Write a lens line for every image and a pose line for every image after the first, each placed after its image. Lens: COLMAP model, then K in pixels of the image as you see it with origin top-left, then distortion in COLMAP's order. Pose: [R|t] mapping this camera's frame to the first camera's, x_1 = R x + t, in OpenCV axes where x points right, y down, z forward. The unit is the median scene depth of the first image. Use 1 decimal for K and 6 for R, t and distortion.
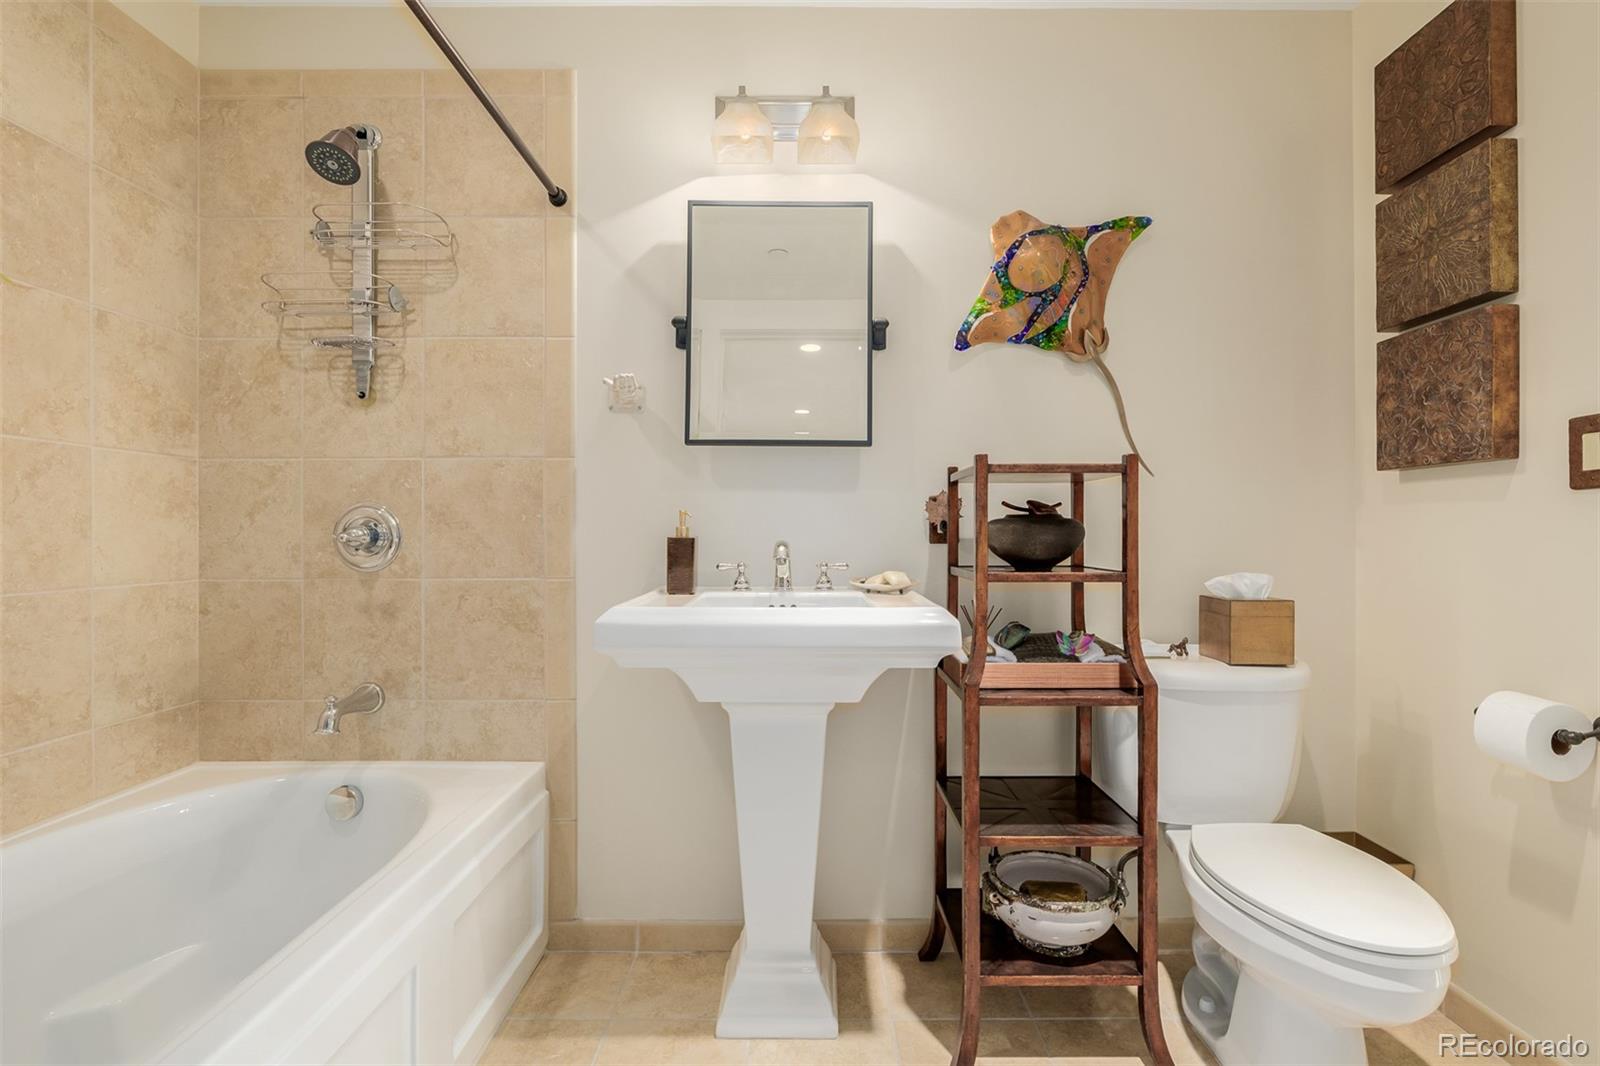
lens RADIAL K [[747.9, 0, 800.6], [0, 747.9, 533.3], [0, 0, 1]] dist [-0.002550, -0.001190]
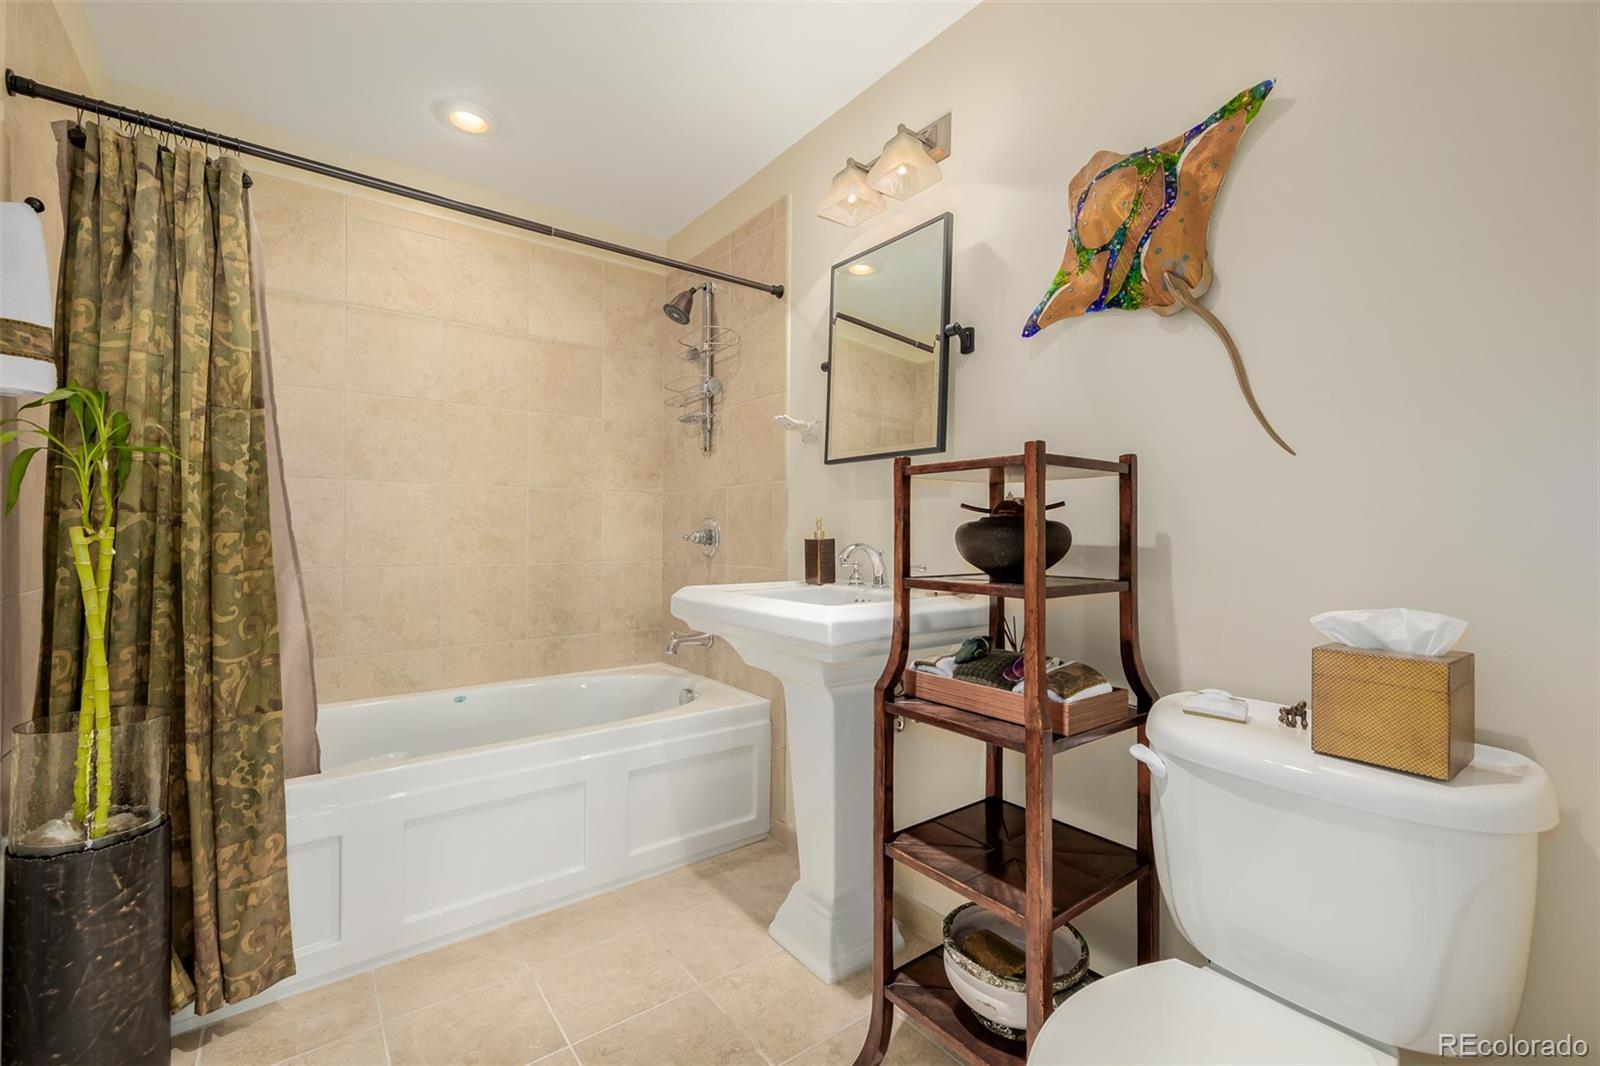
lens RADIAL K [[670.1, 0, 798.1], [0, 670.1, 527.8], [0, 0, 1]] dist [0.002829, -0.001622]
pose [[0.608589, -0.003902, -0.793476, 0.692015], [-0.005964, 0.999937, -0.009492, -0.002884], [0.793463, 0.010509, 0.608527, 0.286439]]
